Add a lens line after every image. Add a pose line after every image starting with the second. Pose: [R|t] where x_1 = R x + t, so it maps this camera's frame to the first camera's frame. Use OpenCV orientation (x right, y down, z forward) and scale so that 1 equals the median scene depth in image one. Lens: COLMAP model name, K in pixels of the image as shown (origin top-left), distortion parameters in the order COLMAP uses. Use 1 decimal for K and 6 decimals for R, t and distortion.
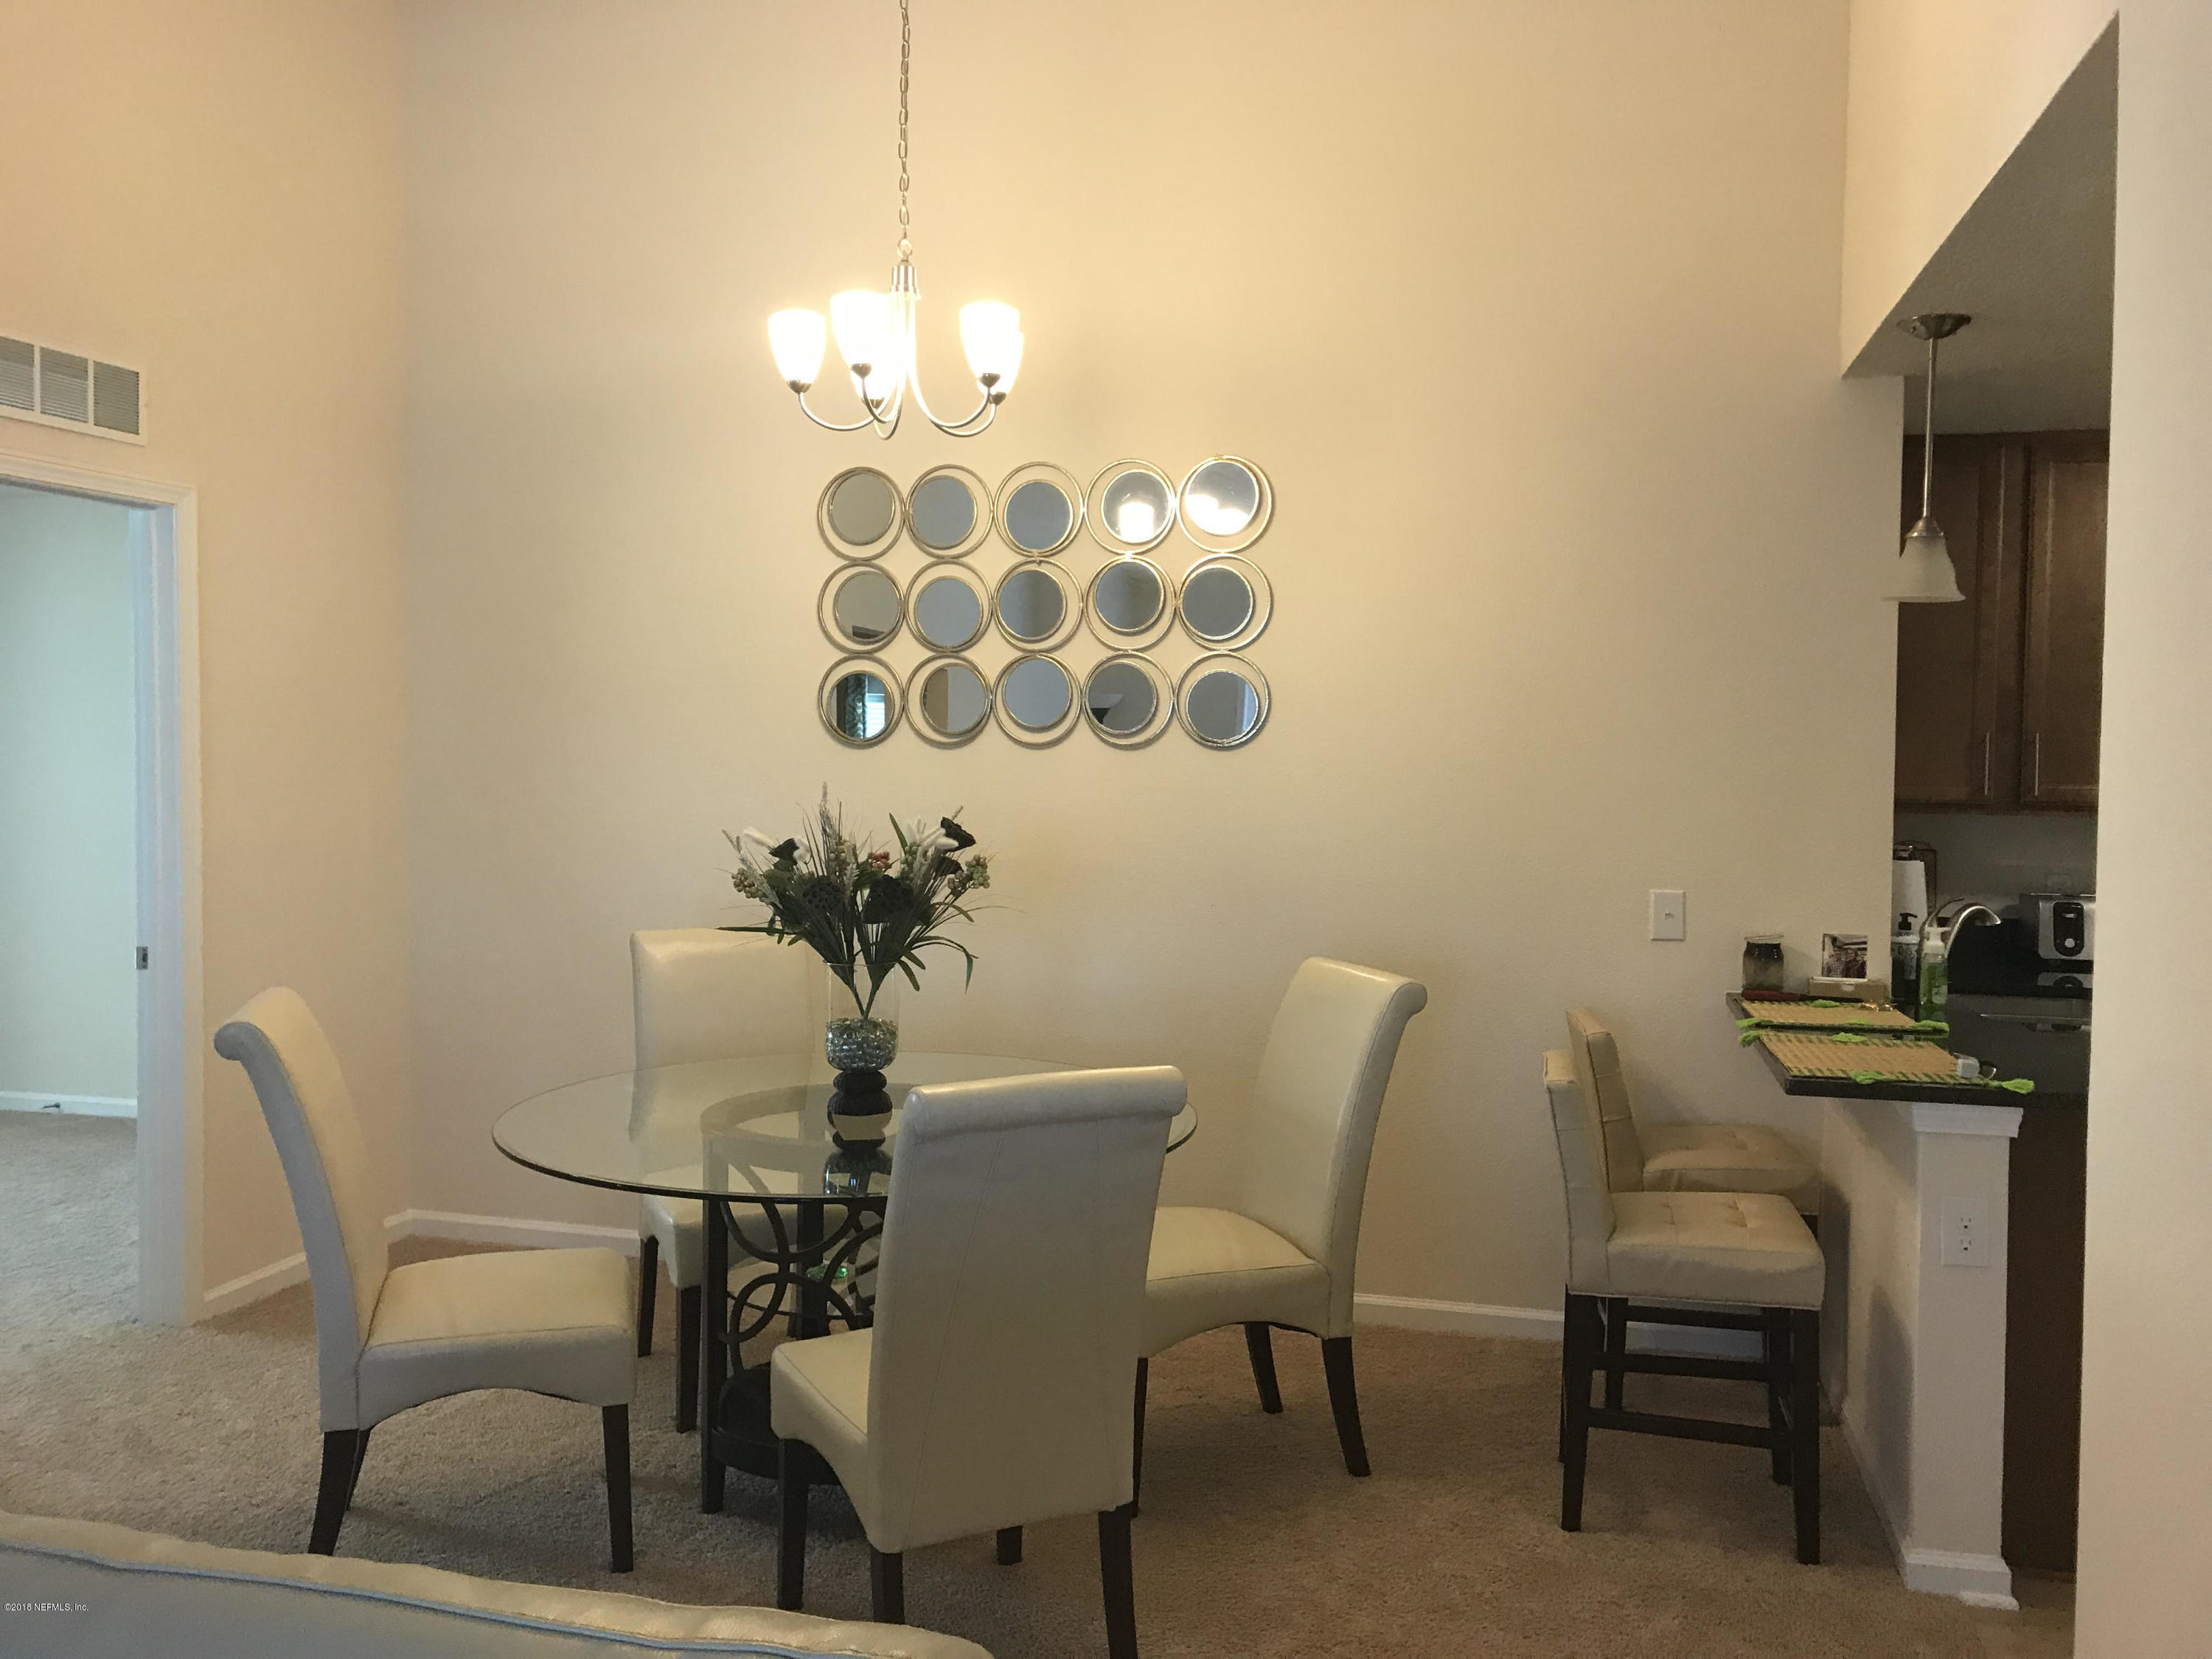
lens RADIAL K [[1802.9, 0, 1096.4], [0, 1802.9, 810.7], [0, 0, 1]] dist [0.025059, -0.019395]
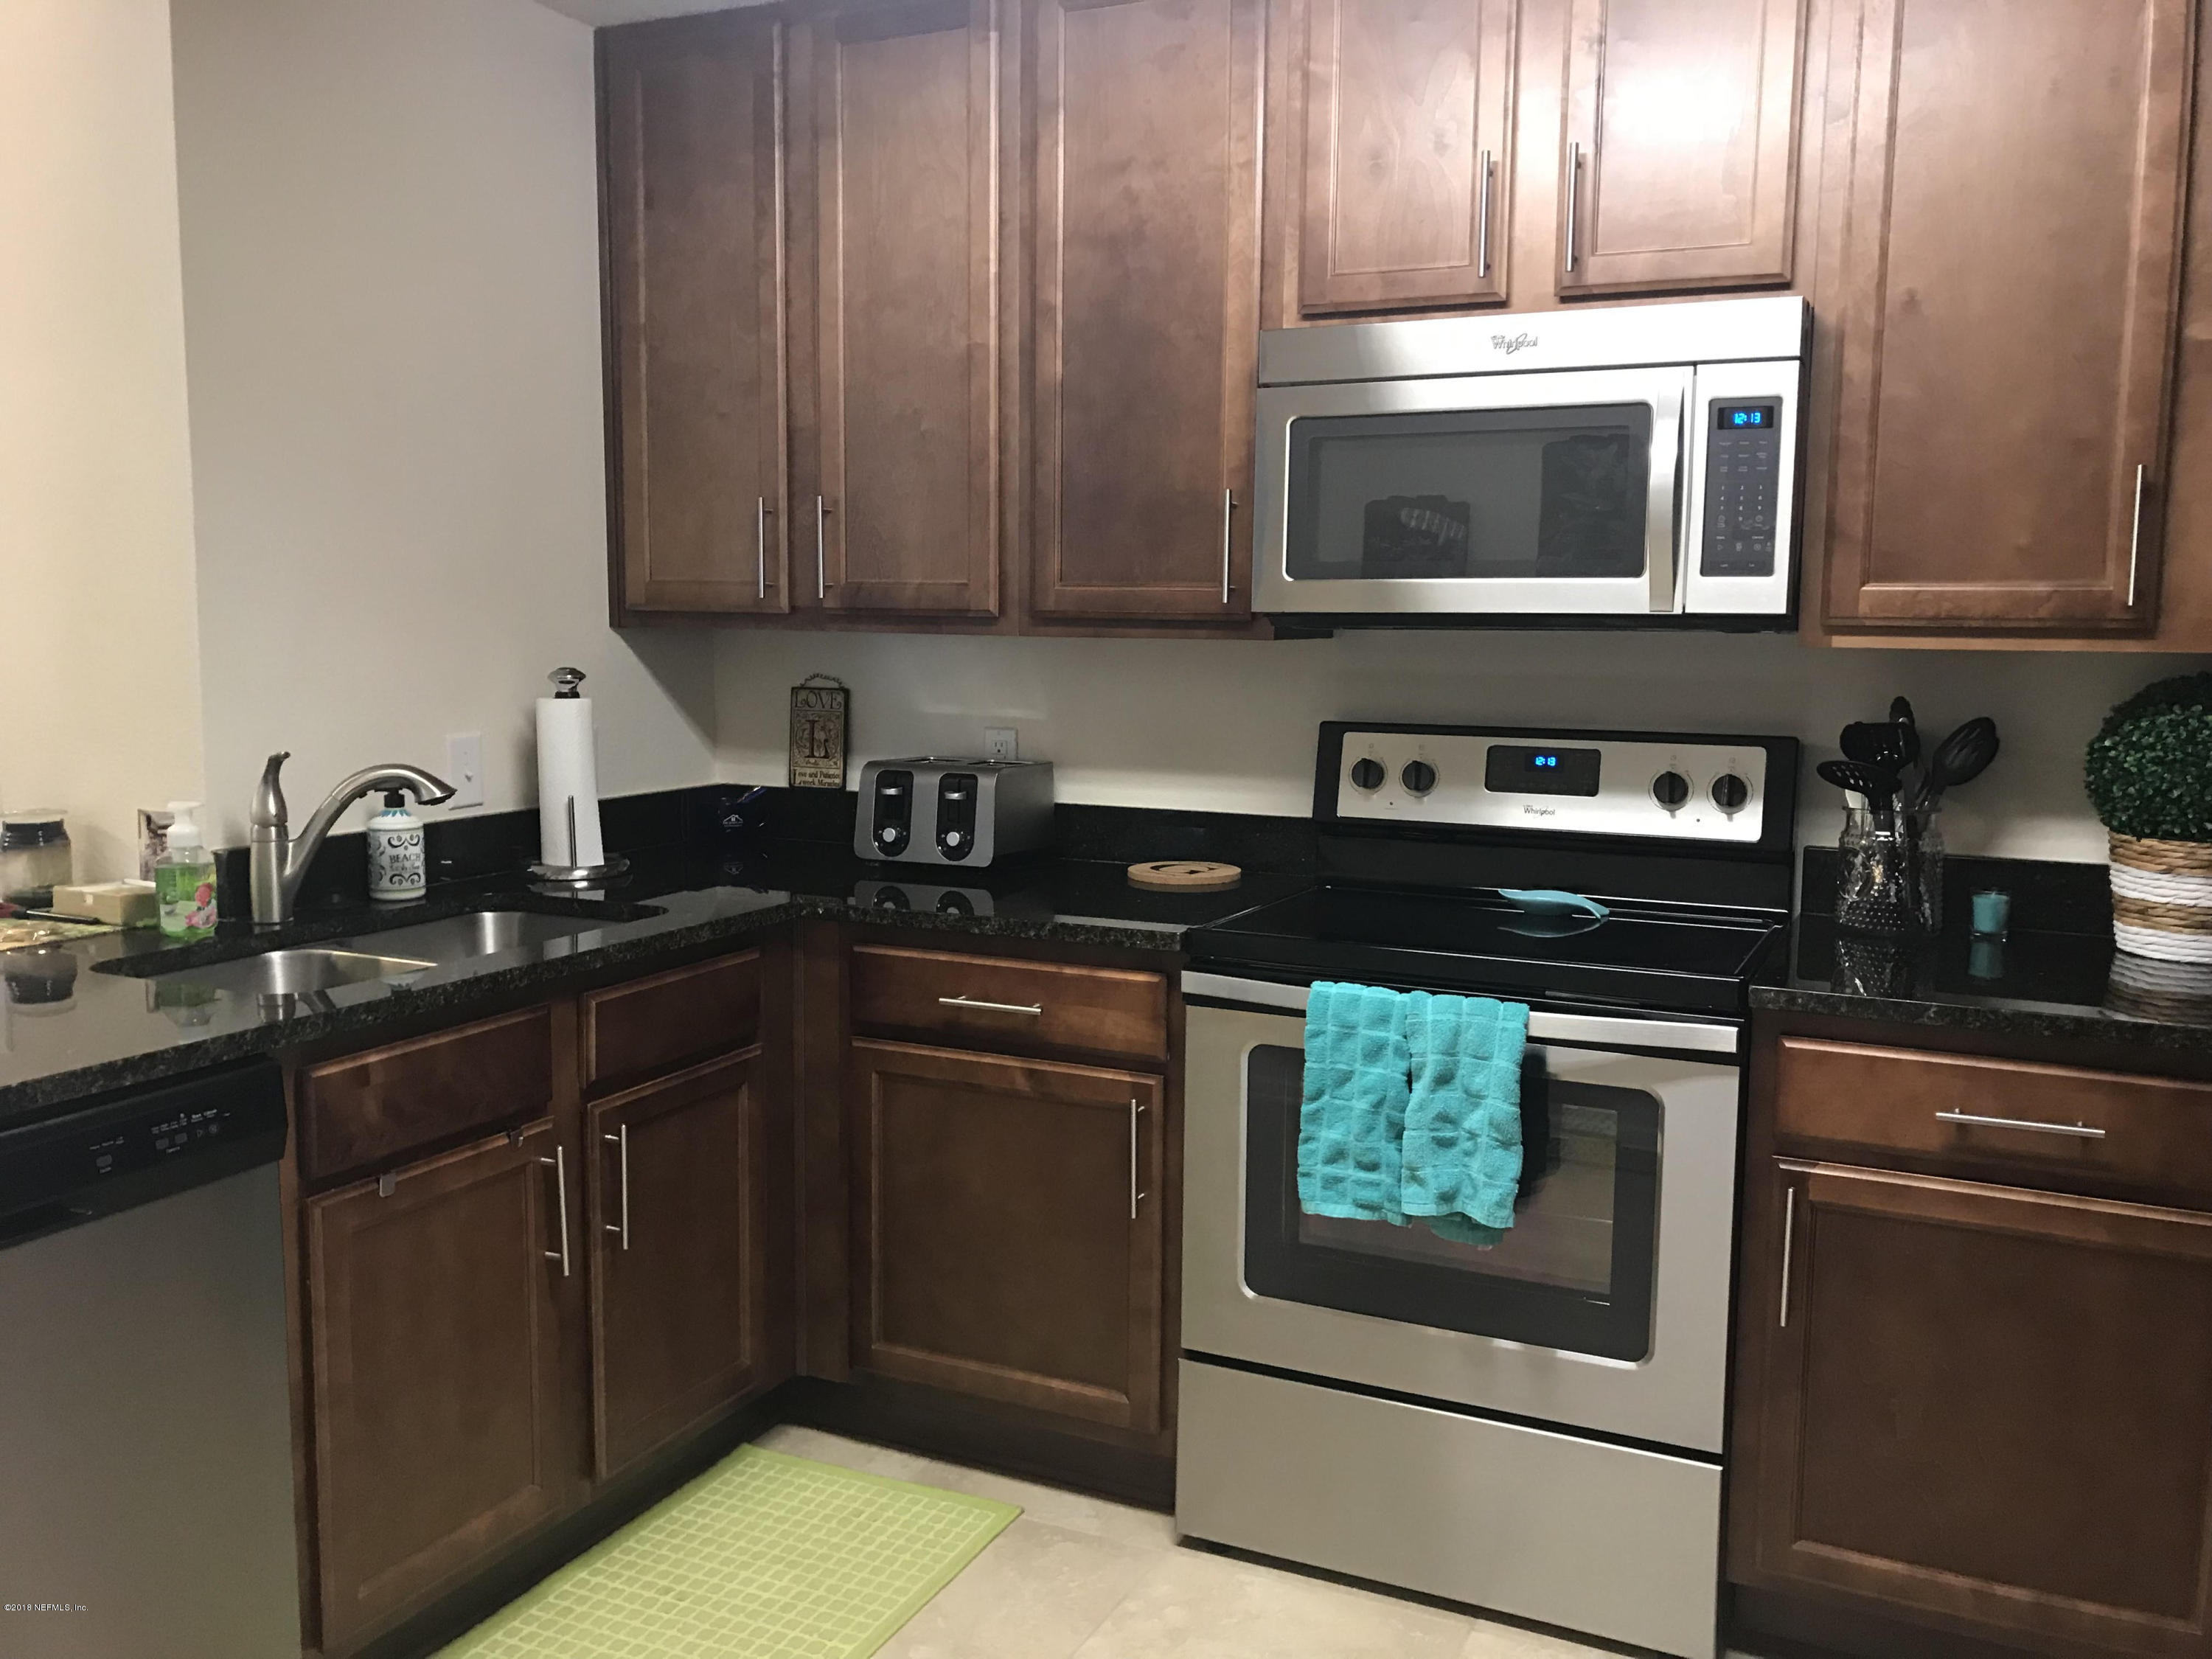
lens RADIAL K [[1802.9, 0, 1098.0], [0, 1802.9, 829.3], [0, 0, 1]] dist [0.025059, -0.019395]
pose [[0.979096, 0.024599, -0.201905, 0.847789], [-0.006850, 0.996085, 0.088138, 0.018153], [0.203282, -0.084913, 0.975431, 0.465801]]
